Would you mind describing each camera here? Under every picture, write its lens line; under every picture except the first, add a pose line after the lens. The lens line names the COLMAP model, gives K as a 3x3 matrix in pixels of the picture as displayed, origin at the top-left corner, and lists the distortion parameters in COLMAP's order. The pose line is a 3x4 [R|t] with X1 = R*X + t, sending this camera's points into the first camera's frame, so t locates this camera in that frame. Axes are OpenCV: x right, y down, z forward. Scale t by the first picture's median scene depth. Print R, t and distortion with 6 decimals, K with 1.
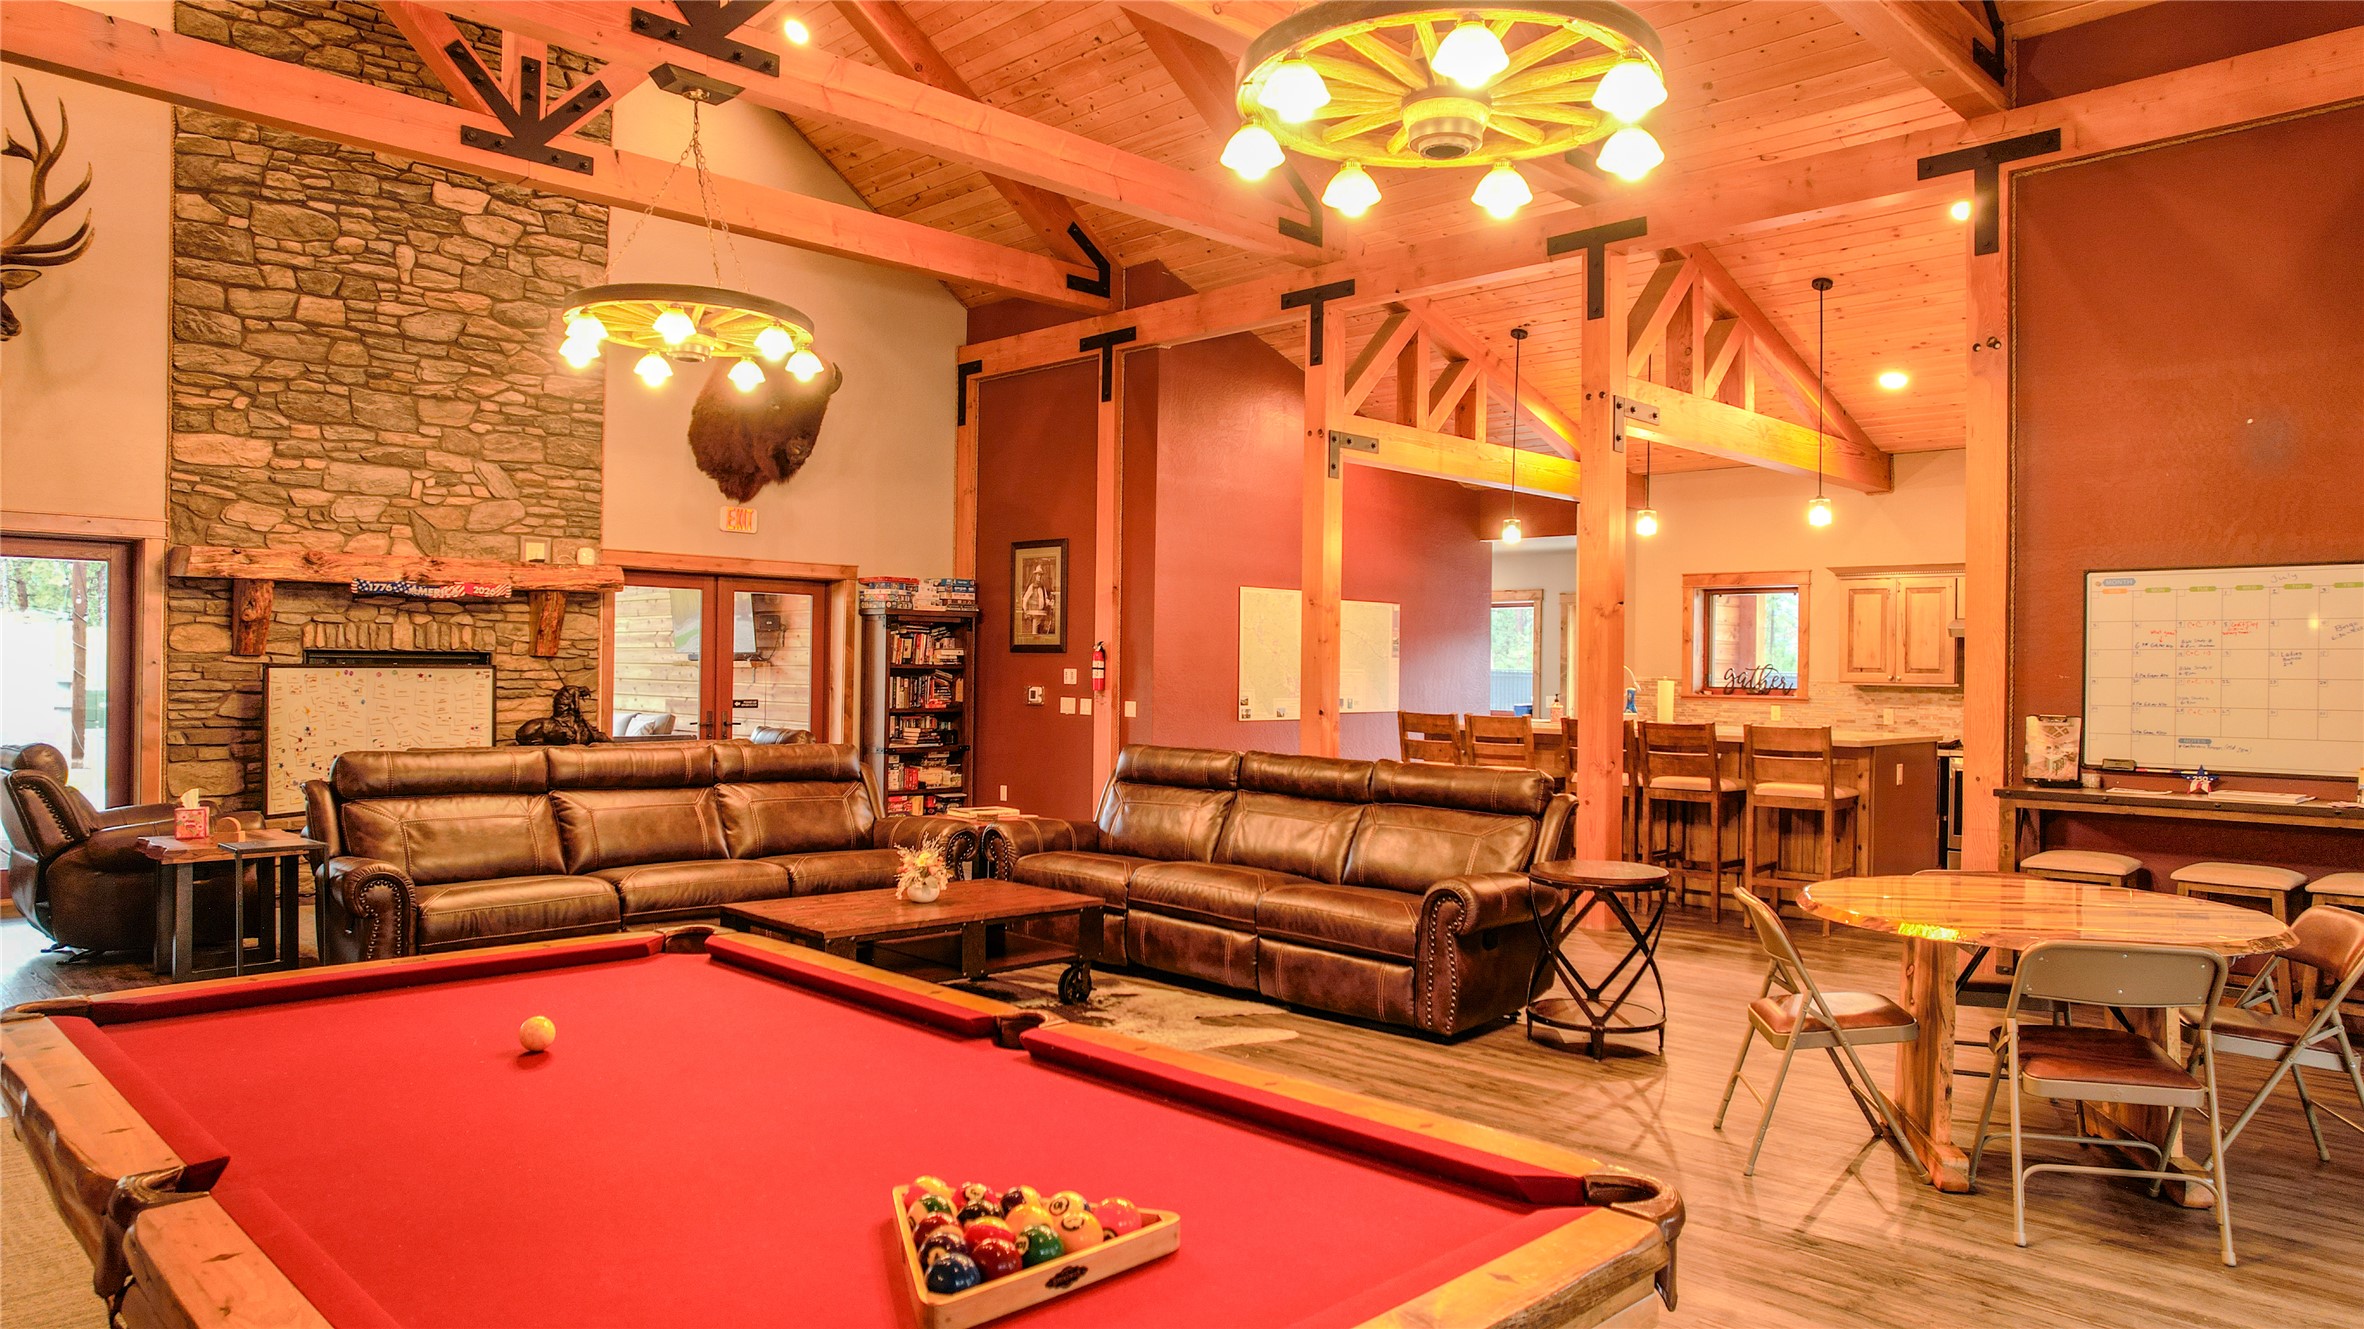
lens RADIAL K [[1505.2, 0, 1184.7], [0, 1505.2, 667.9], [0, 0, 1]] dist [-0.078496, 0.065940]
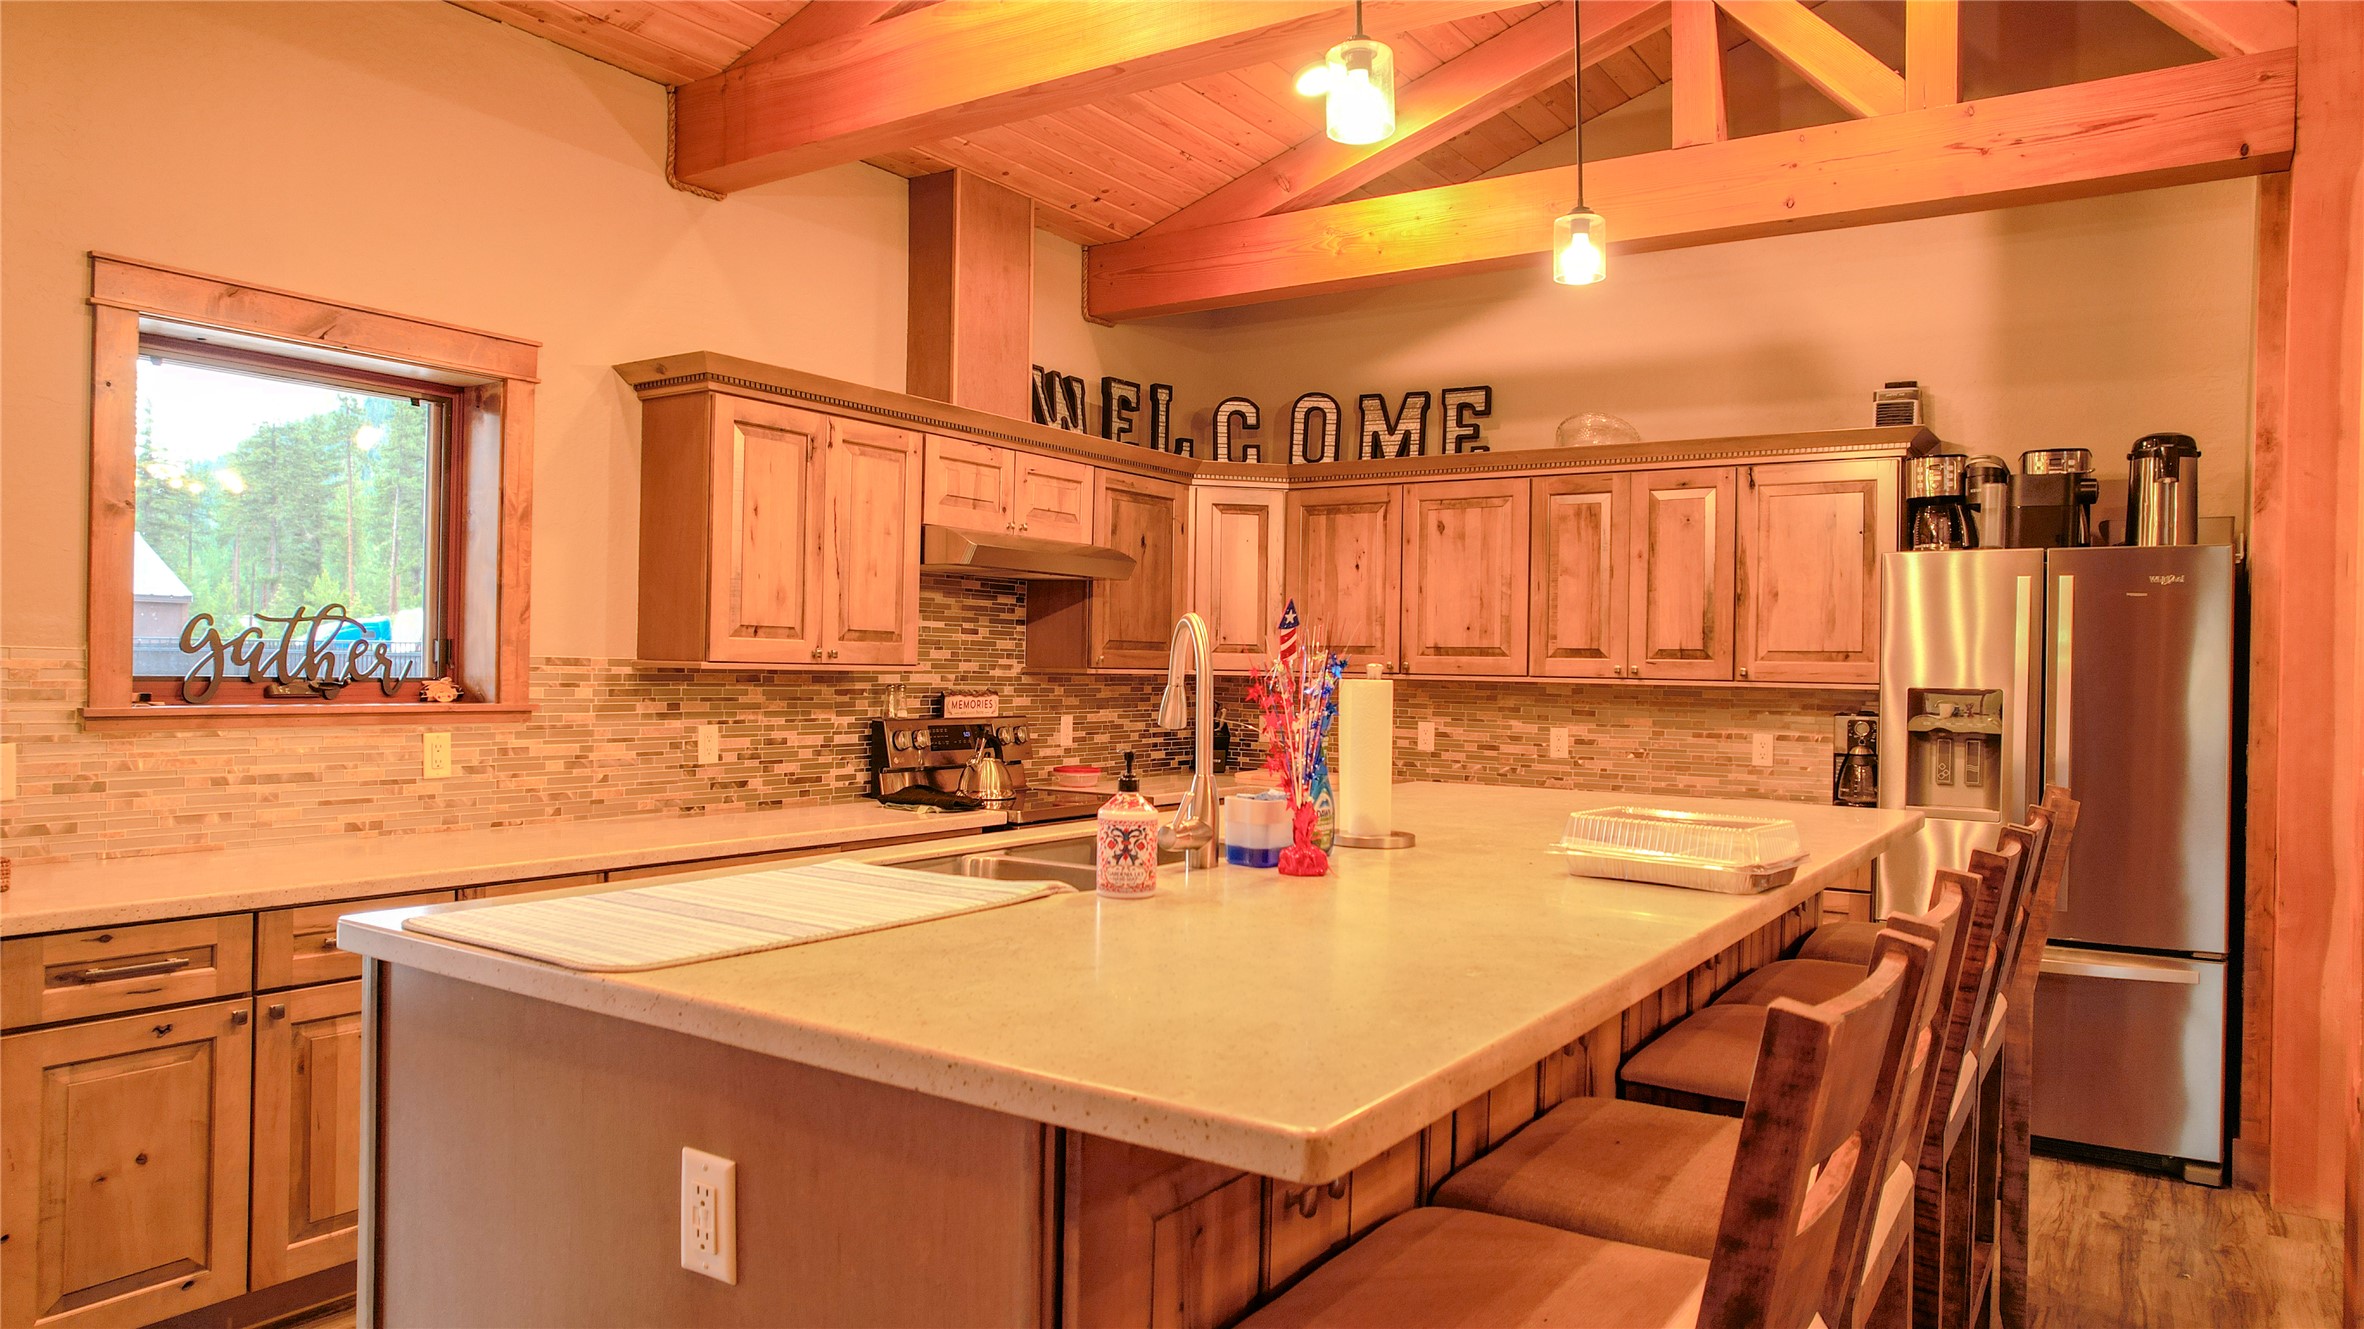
lens RADIAL K [[1505.2, 0, 1184.7], [0, 1505.2, 667.9], [0, 0, 1]] dist [-0.078496, 0.065940]
pose [[-0.179646, -0.021914, 0.983487, 0.056966], [-0.022499, 0.999582, 0.018163, 0.001940], [-0.983474, -0.018864, -0.180064, 1.332647]]
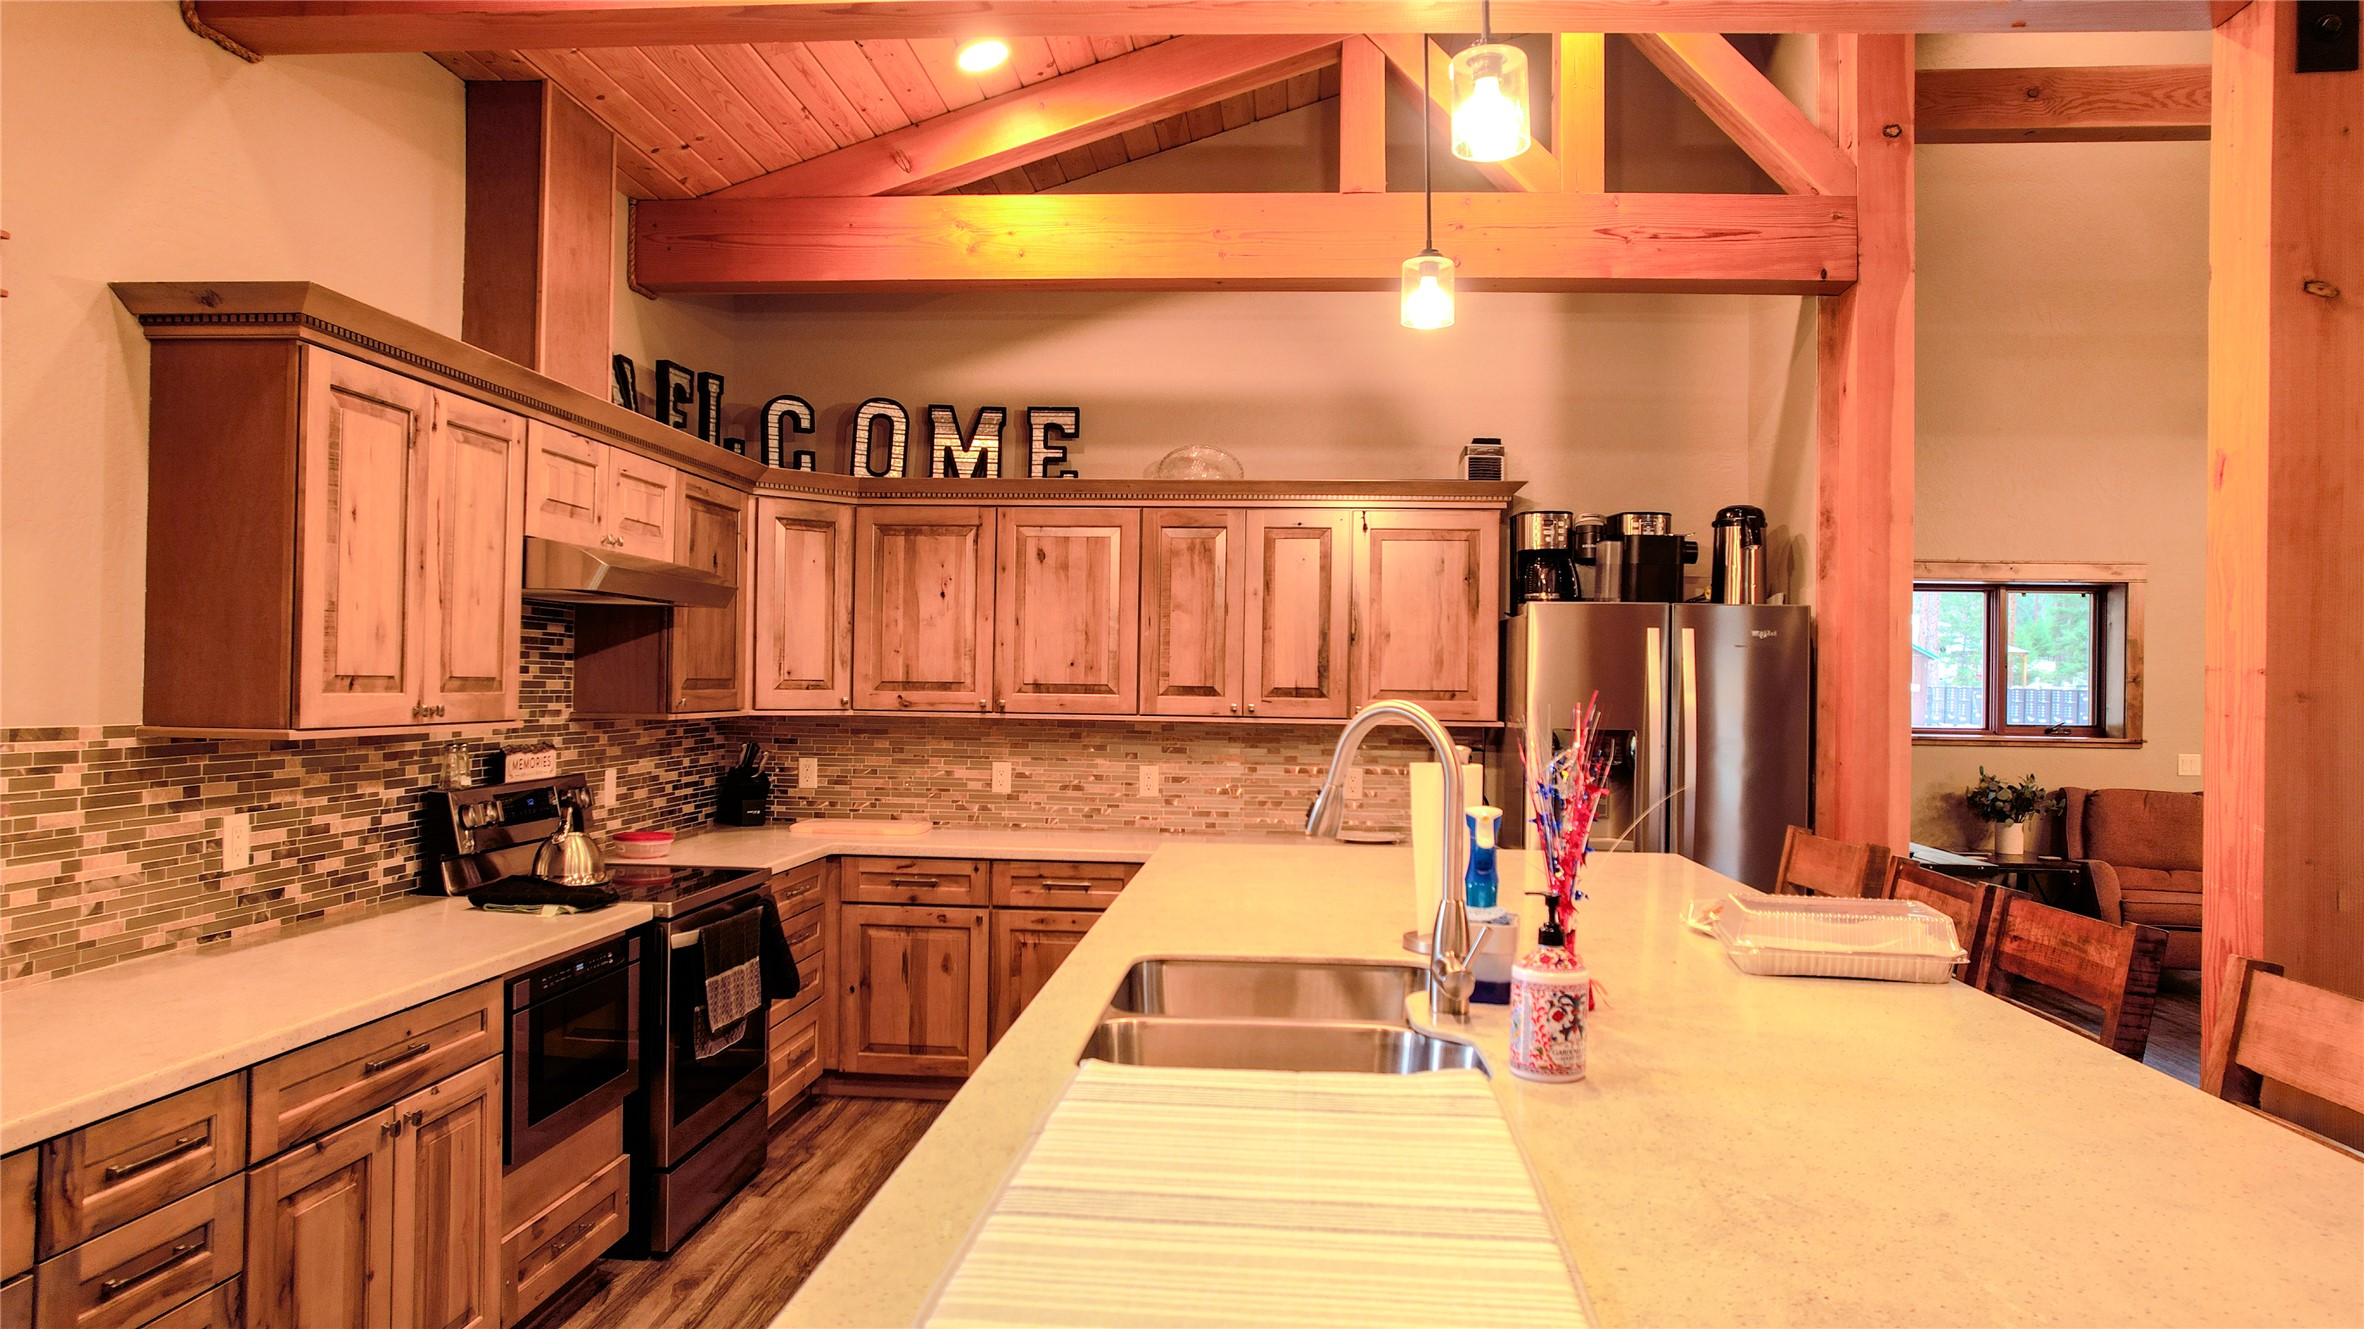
lens RADIAL K [[1505.2, 0, 1184.7], [0, 1505.2, 667.9], [0, 0, 1]] dist [-0.078496, 0.065940]
pose [[-0.639312, -0.020439, 0.768676, 0.191399], [-0.027728, 0.999609, 0.003518, -0.009572], [-0.768447, -0.019065, -0.639629, 1.469648]]
